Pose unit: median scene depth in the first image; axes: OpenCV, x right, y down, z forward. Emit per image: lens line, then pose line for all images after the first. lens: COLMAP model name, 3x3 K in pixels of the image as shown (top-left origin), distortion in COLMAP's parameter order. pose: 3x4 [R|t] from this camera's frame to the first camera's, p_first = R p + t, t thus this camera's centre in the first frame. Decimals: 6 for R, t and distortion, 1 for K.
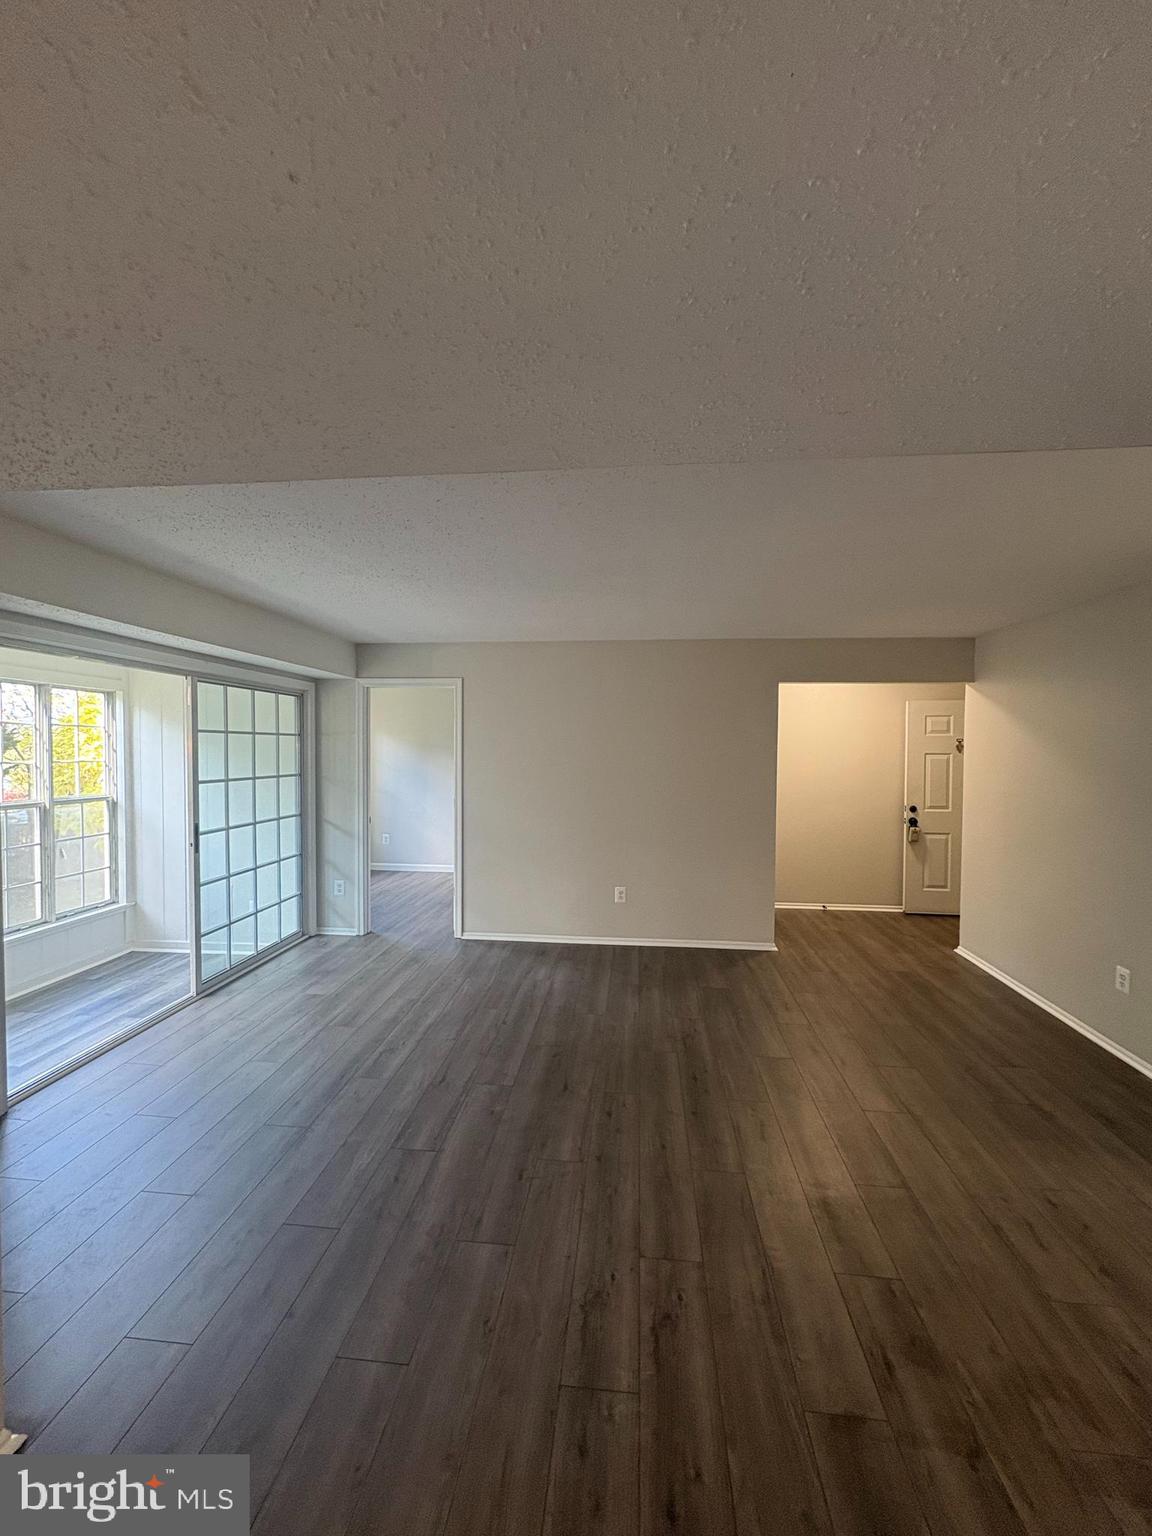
lens RADIAL K [[607.8, 0, 576.0], [0, 607.8, 768.0], [0, 0, 1]] dist [0.000401, 0.000114]
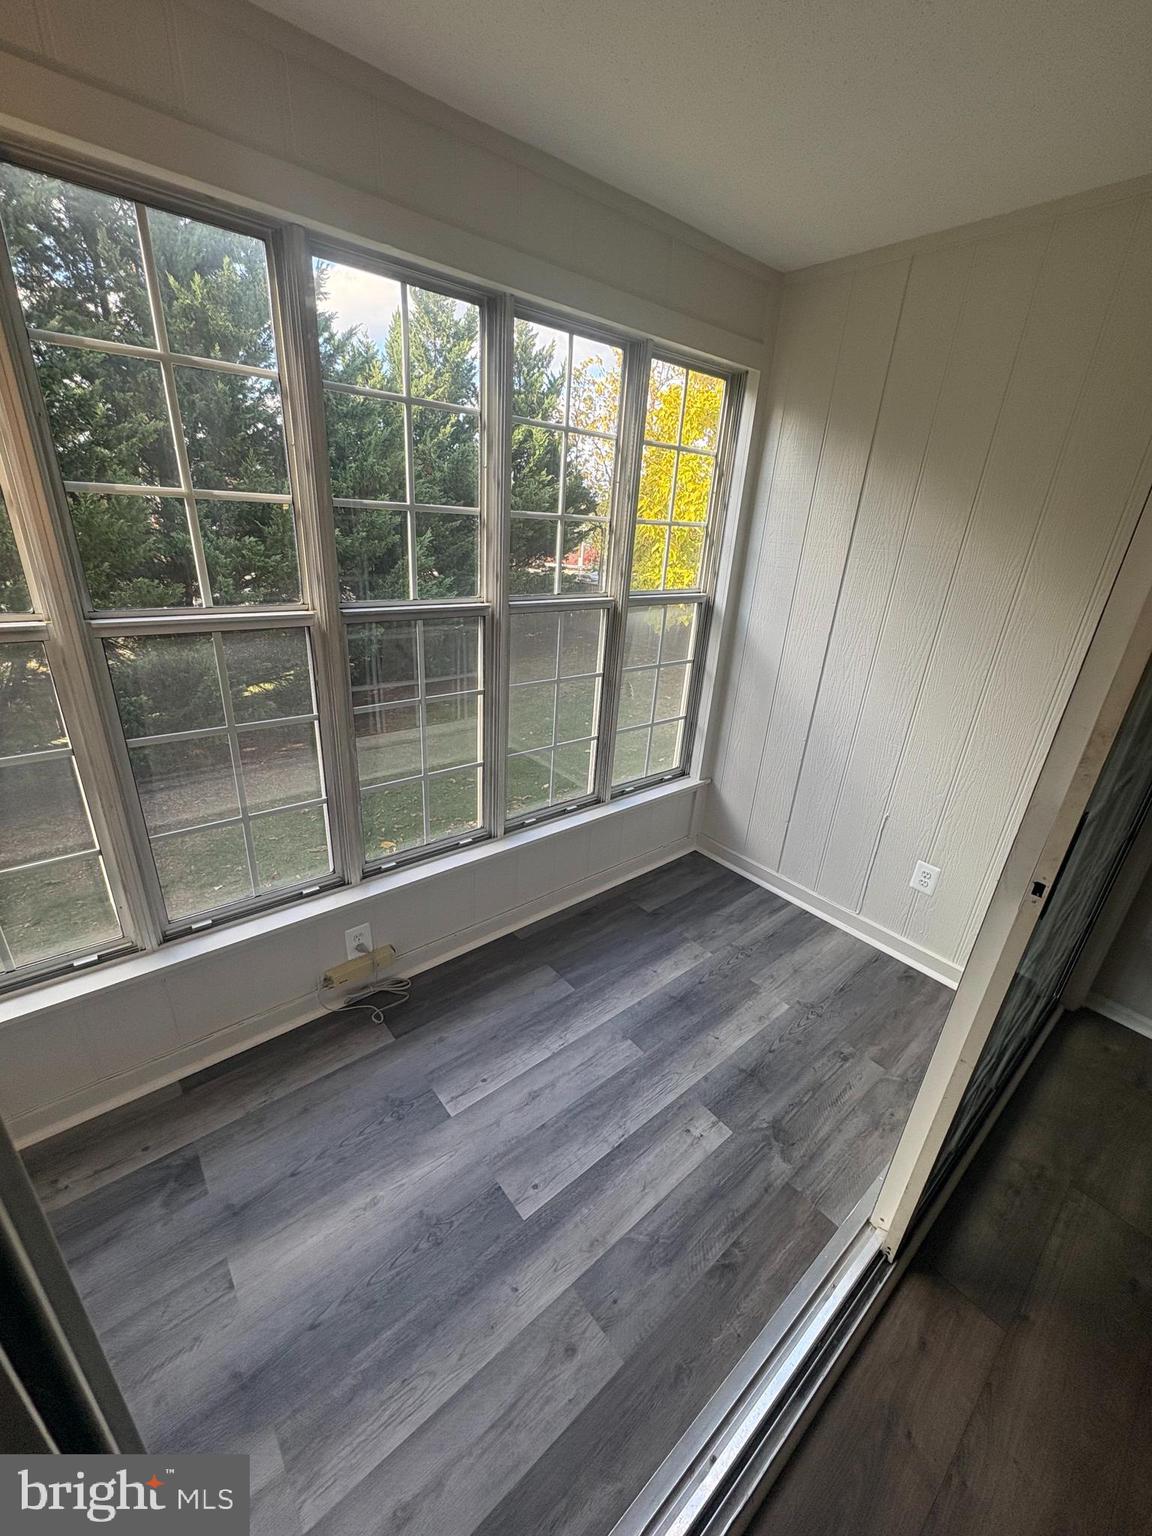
lens RADIAL K [[607.8, 0, 576.0], [0, 607.8, 768.0], [0, 0, 1]] dist [0.000401, 0.000114]
pose [[0.714557, 0.302125, -0.630975, -0.487746], [-0.076721, 0.930339, 0.358584, 0.003966], [0.695358, -0.207820, 0.687960, 0.543785]]
